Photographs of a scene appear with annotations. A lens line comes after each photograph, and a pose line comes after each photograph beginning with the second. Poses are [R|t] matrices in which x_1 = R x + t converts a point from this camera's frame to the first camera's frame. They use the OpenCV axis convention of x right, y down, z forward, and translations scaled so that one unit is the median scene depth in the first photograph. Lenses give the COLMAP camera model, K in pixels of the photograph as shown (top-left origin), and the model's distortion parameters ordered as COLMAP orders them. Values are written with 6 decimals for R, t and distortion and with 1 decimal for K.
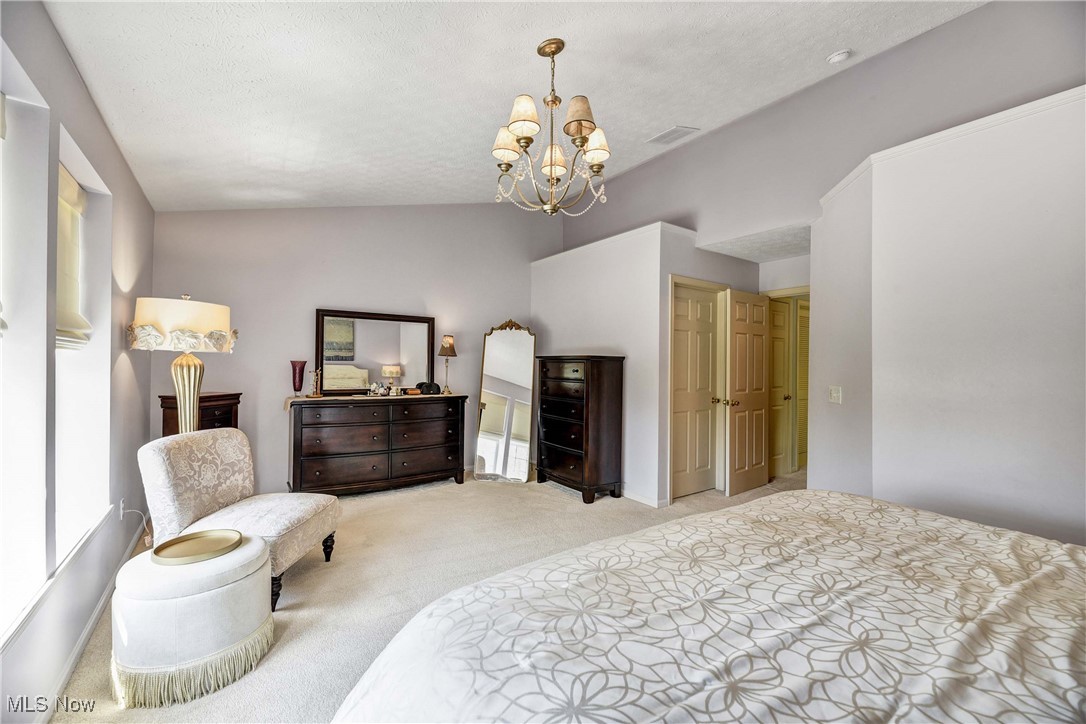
lens RADIAL K [[441.2, 0, 546.3], [0, 441.2, 365.0], [0, 0, 1]] dist [0.001602, -0.005628]
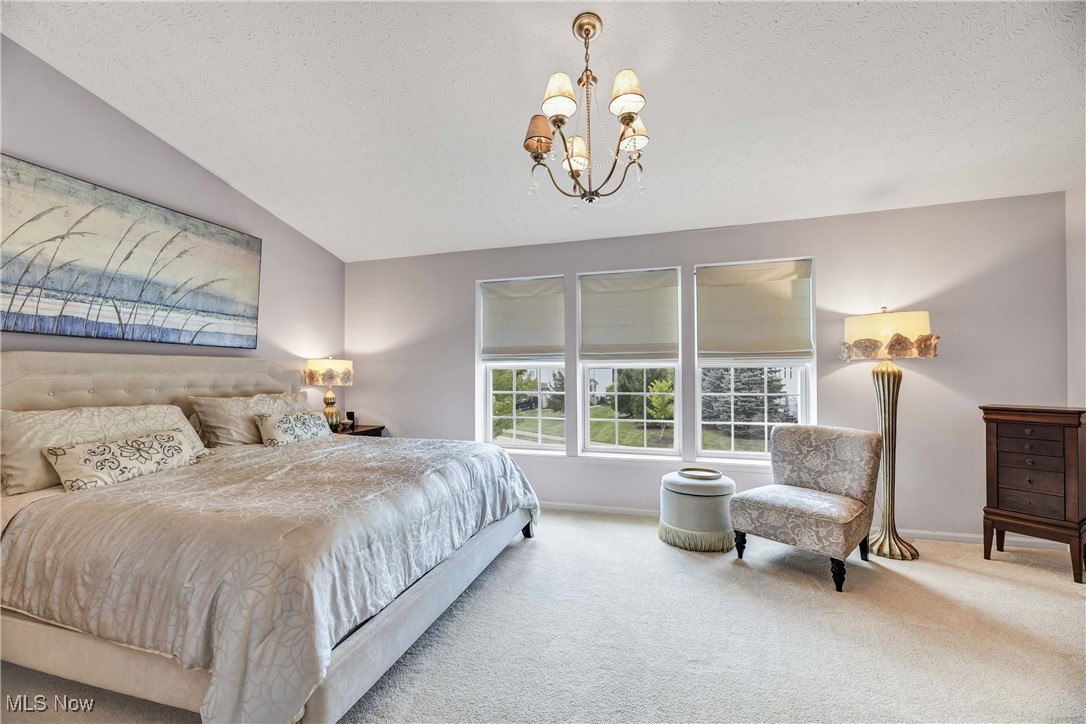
lens RADIAL K [[441.2, 0, 546.3], [0, 441.2, 365.0], [0, 0, 1]] dist [0.001602, -0.005628]
pose [[-0.797696, -0.017365, -0.602809, 0.394209], [-0.002601, 0.999675, -0.025356, 0.011060], [0.603054, -0.018659, -0.797482, 1.047347]]
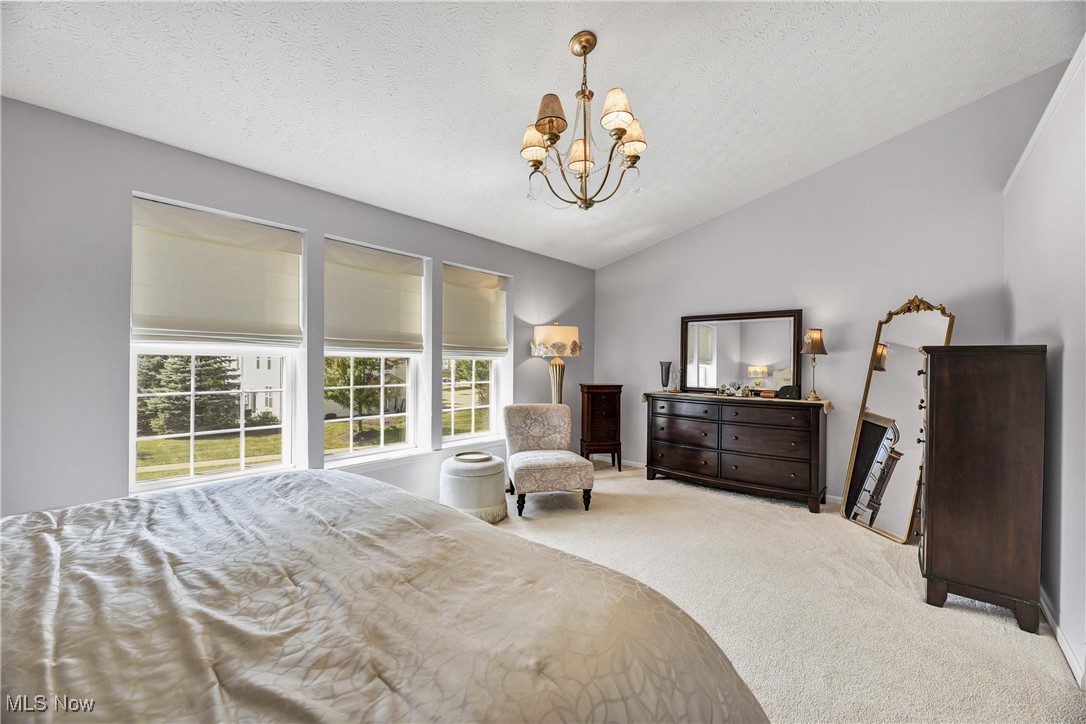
lens RADIAL K [[441.2, 0, 546.3], [0, 441.2, 365.0], [0, 0, 1]] dist [0.001602, -0.005628]
pose [[0.250325, -0.003733, -0.968155, 0.595950], [-0.004529, 0.999977, -0.005026, 0.008419], [0.968151, 0.005643, 0.250303, 0.419682]]
